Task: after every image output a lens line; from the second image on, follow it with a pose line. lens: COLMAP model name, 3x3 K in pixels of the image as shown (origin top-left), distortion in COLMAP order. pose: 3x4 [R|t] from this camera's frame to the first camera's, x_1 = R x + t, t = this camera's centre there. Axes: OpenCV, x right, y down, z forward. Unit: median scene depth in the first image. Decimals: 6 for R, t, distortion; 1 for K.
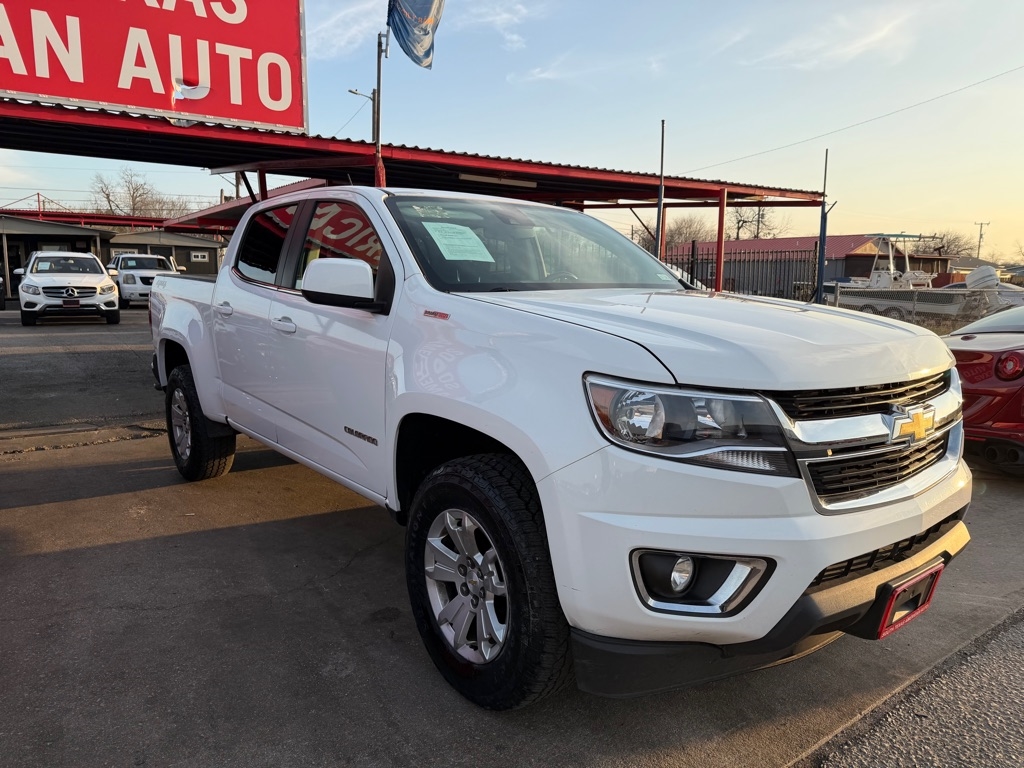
lens RADIAL K [[732.8, 0, 510.1], [0, 732.8, 389.8], [0, 0, 1]] dist [0.025105, -0.031360]
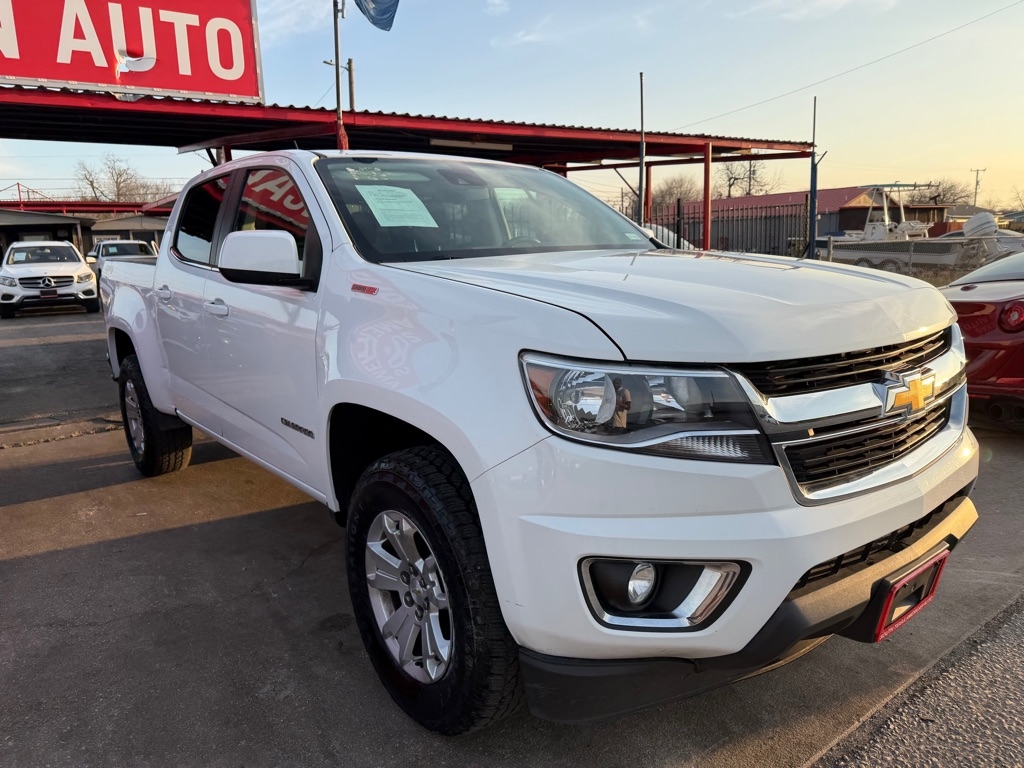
lens RADIAL K [[738.3, 0, 502.6], [0, 738.3, 385.1], [0, 0, 1]] dist [0.004835, -0.010333]
pose [[0.999006, -0.044047, -0.006819, 0.025539], [0.044250, 0.998469, 0.033176, -0.003889], [0.005347, -0.033445, 0.999426, 0.043988]]
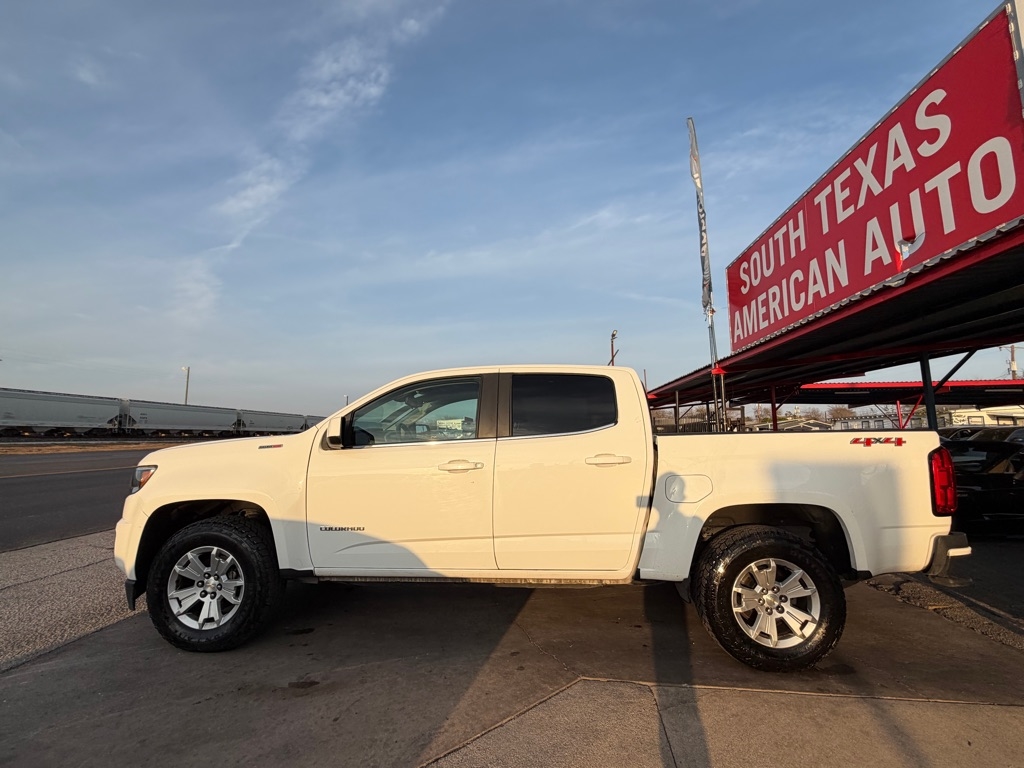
lens RADIAL K [[456.0, 0, 504.6], [0, 456.0, 377.6], [0, 0, 1]] dist [0.008732, 0.000216]
pose [[-0.641464, -0.115654, -0.758385, 0.369117], [-0.122237, 0.991350, -0.047790, -0.140918], [0.757352, 0.062047, -0.650053, 1.032029]]
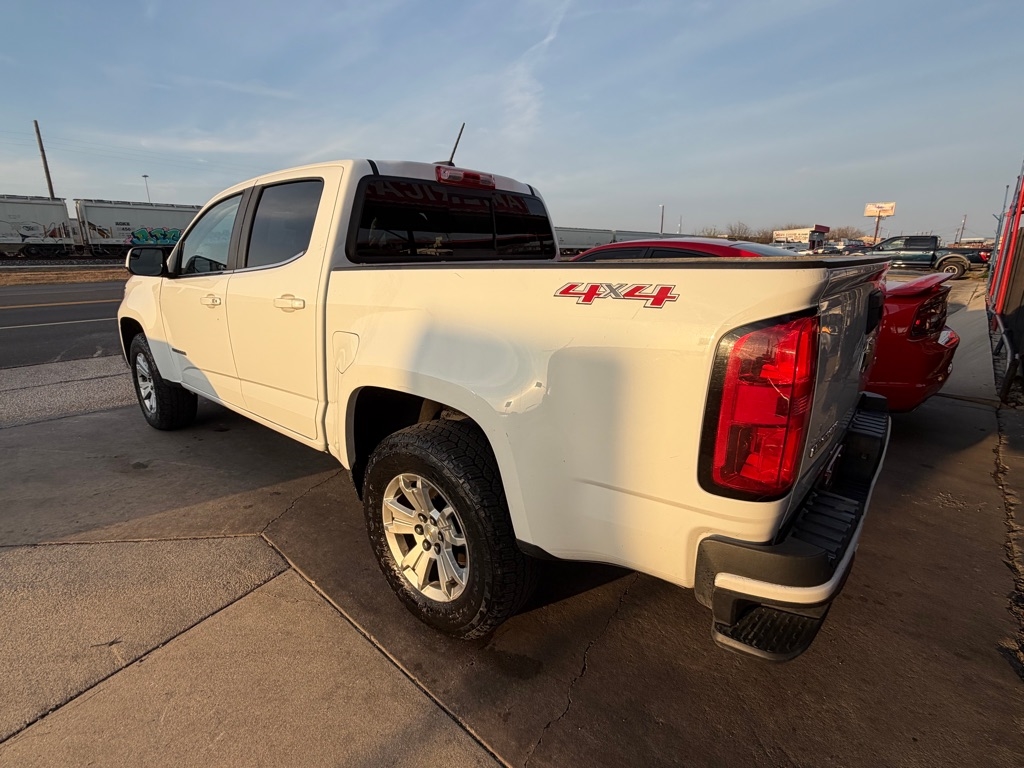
lens RADIAL K [[493.1, 0, 509.9], [0, 493.1, 376.9], [0, 0, 1]] dist [0.001200, -0.000112]
pose [[-0.974939, 0.044825, -0.217912, -0.114150], [-0.041235, 0.926112, 0.374987, -0.184248], [0.218619, 0.374575, -0.901054, 1.193633]]
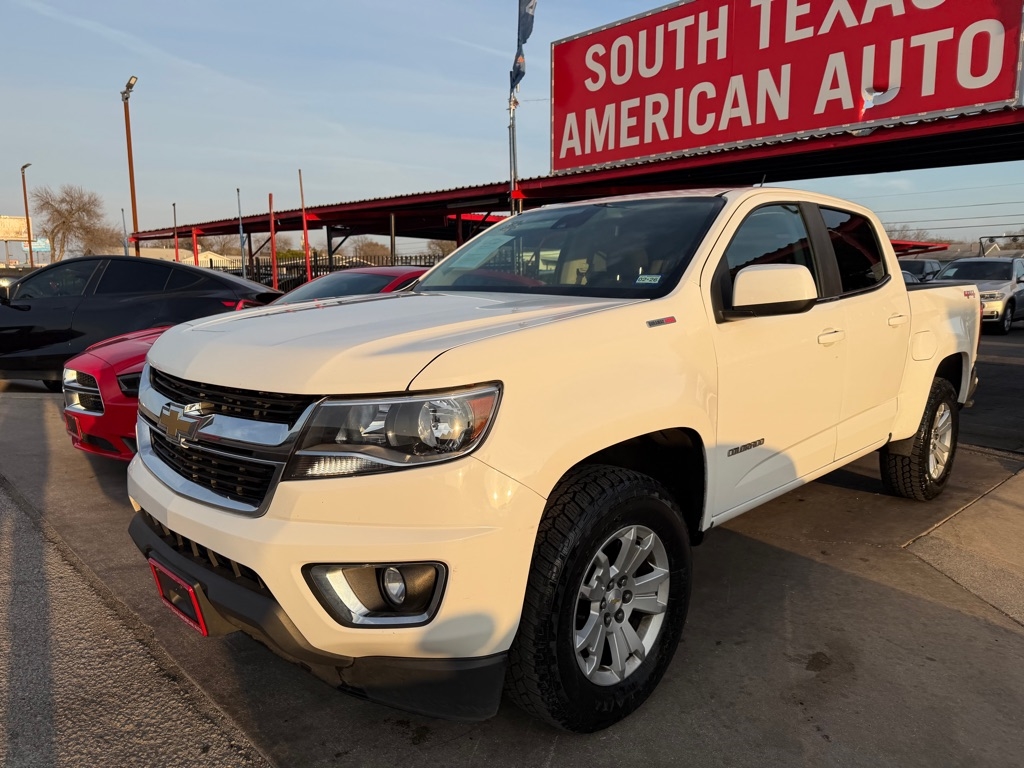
lens RADIAL K [[722.0, 0, 509.8], [0, 722.0, 390.2], [0, 0, 1]] dist [0.002577, -0.011408]
pose [[0.146442, 0.133451, -0.980176, 0.509492], [-0.144814, 0.983076, 0.112210, -0.057681], [0.978562, 0.125511, 0.163289, 0.420048]]
